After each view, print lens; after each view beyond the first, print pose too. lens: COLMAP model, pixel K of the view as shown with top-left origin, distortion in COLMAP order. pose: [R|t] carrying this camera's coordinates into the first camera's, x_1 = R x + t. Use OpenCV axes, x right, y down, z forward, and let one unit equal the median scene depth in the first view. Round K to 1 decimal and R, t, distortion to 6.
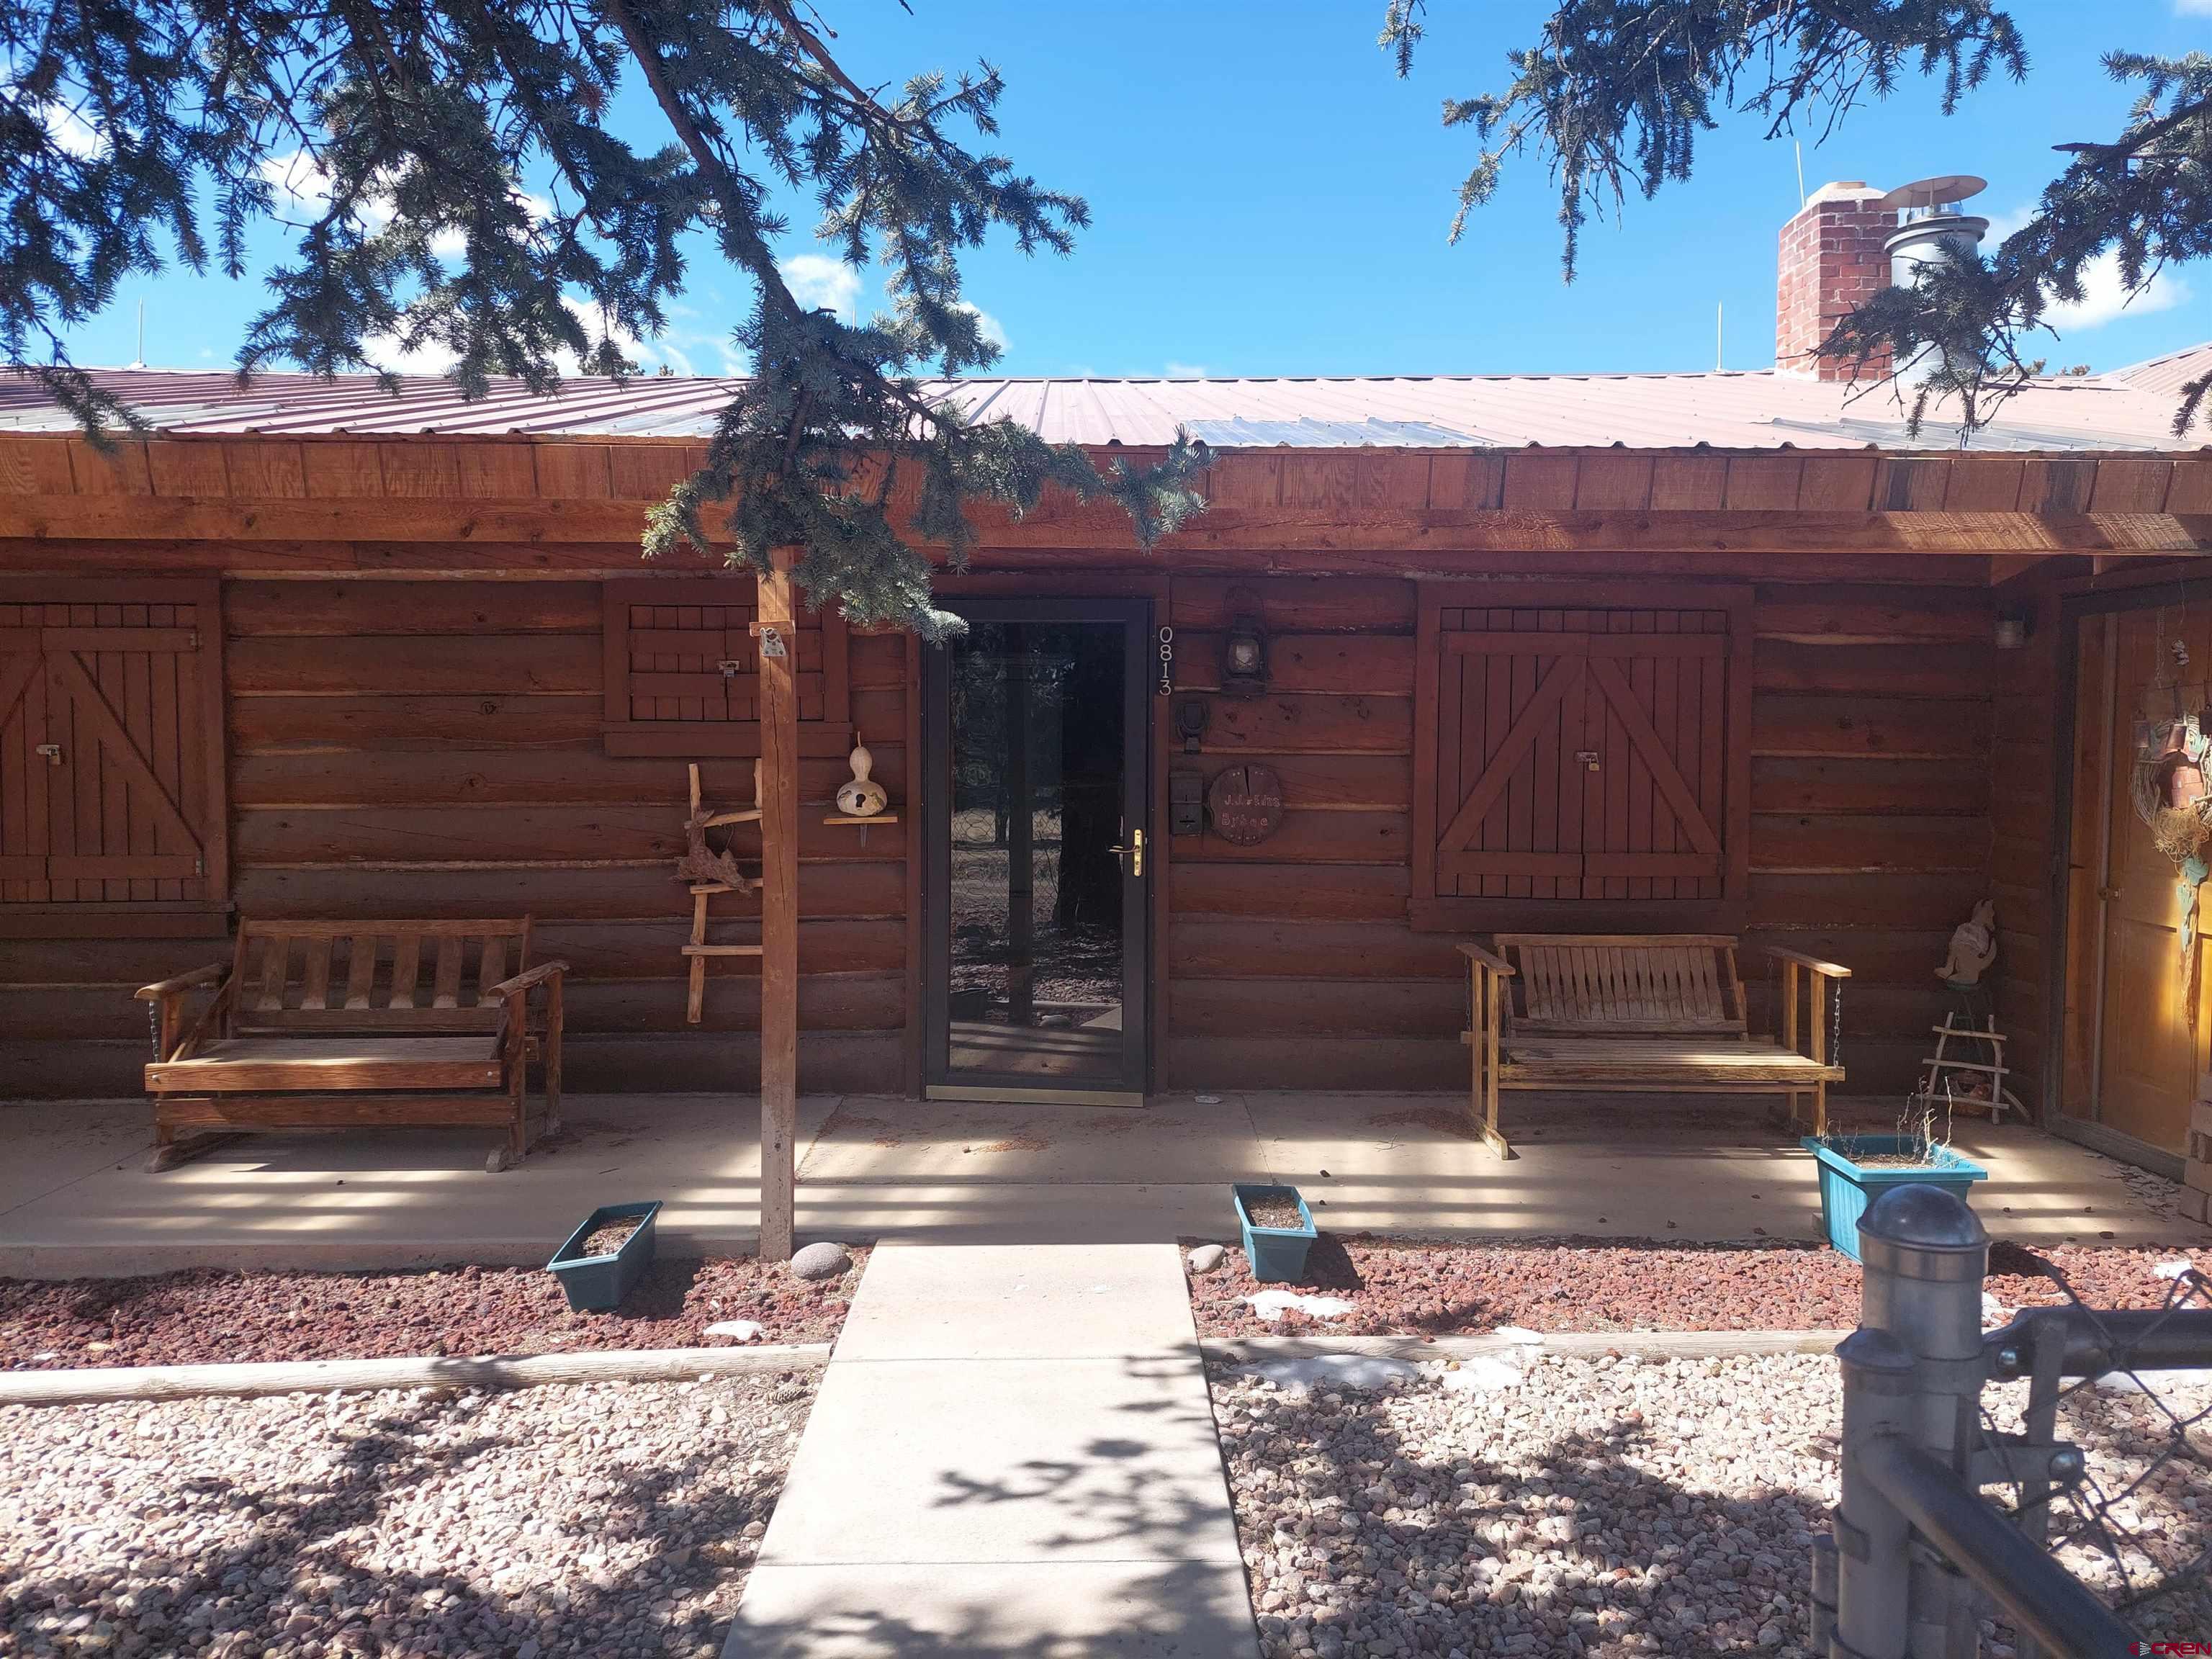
lens RADIAL K [[1578.8, 0, 1091.8], [0, 1578.8, 799.8], [0, 0, 1]] dist [0.047240, -0.034134]
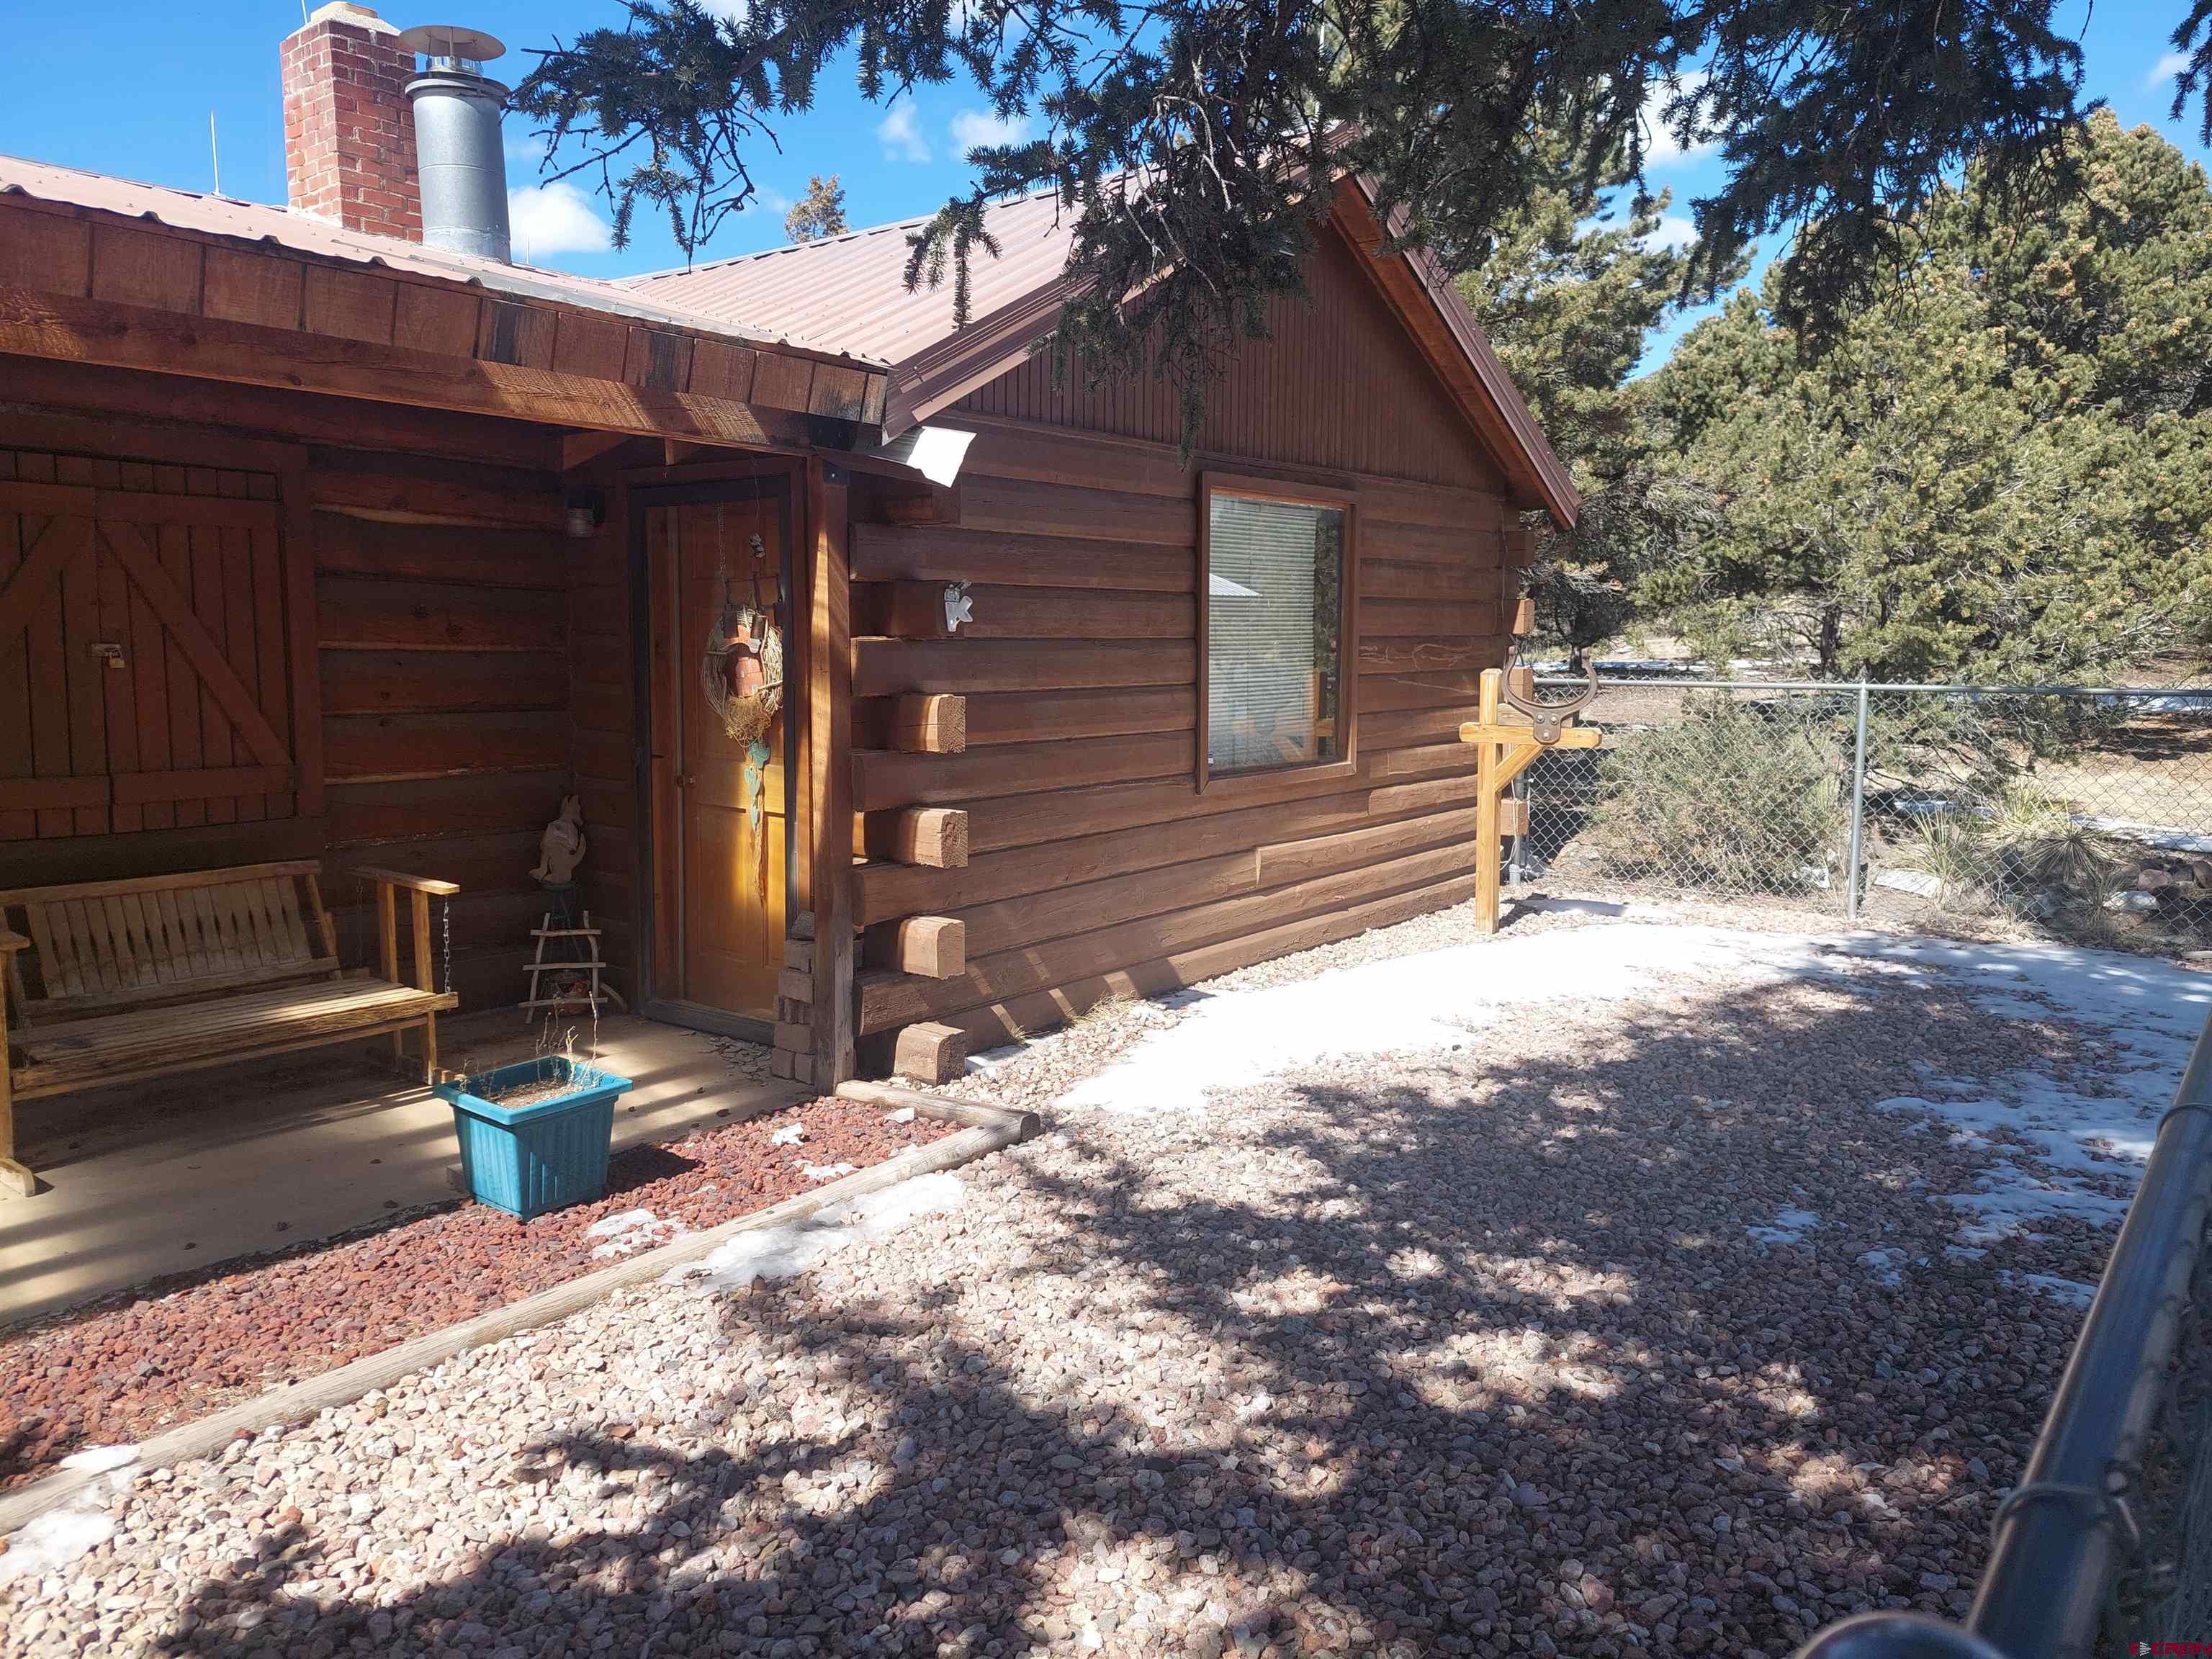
lens RADIAL K [[1578.8, 0, 1091.8], [0, 1578.8, 799.8], [0, 0, 1]] dist [0.047240, -0.034134]
pose [[0.636536, -0.078397, 0.767252, 0.019274], [0.029378, 0.996563, 0.077455, -0.000772], [-0.770687, -0.026762, 0.636652, 0.173341]]
